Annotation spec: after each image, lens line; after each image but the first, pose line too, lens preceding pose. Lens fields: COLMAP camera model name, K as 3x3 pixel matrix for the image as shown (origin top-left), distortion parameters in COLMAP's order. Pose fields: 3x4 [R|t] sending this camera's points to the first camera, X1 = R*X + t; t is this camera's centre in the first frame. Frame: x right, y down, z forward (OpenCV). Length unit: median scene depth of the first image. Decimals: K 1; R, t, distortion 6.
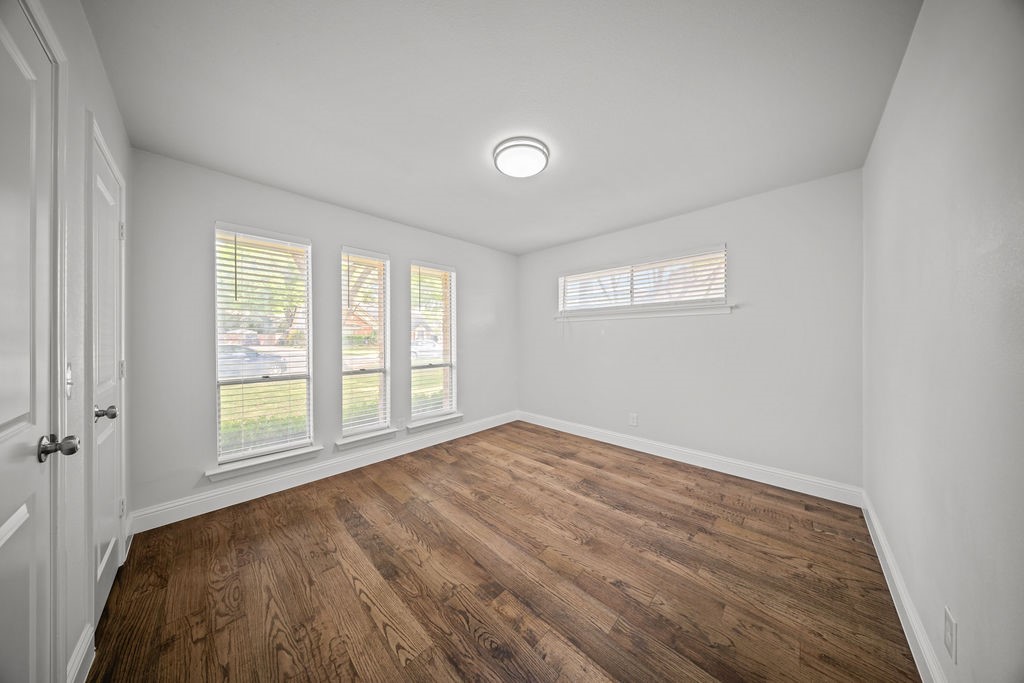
lens RADIAL K [[301.1, 0, 513.2], [0, 301.1, 340.2], [0, 0, 1]] dist [-0.005074, -0.000080]
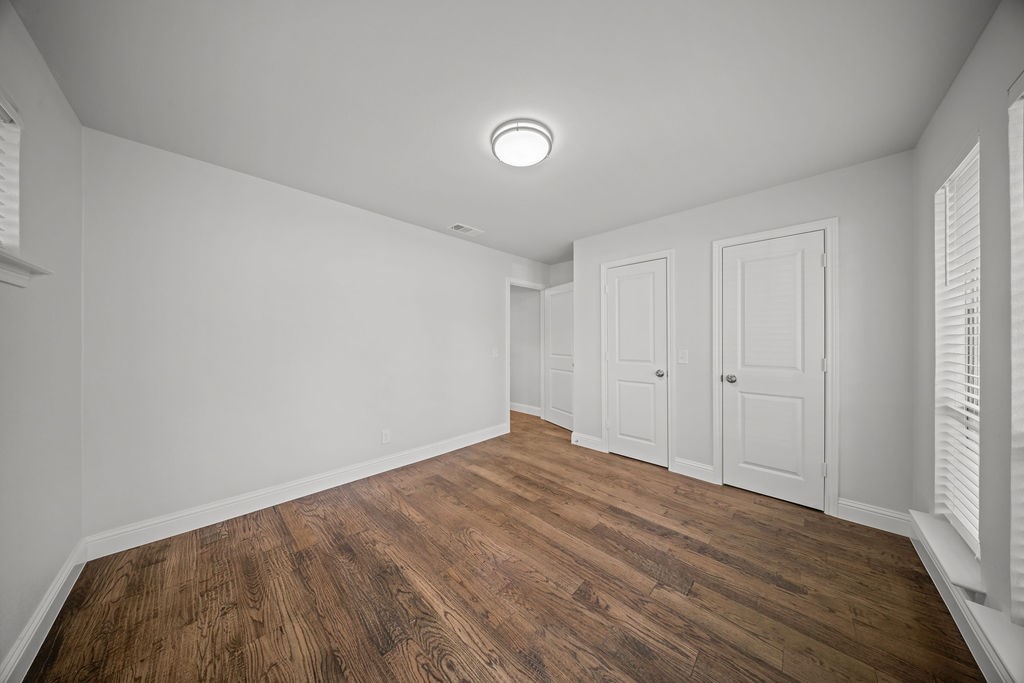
lens RADIAL K [[301.1, 0, 513.2], [0, 301.1, 340.2], [0, 0, 1]] dist [-0.005074, -0.000080]
pose [[-0.999952, 0.002340, 0.009549, 0.046500], [0.002393, 0.999981, 0.005612, -0.020633], [-0.009536, 0.005635, -0.999939, 1.910105]]
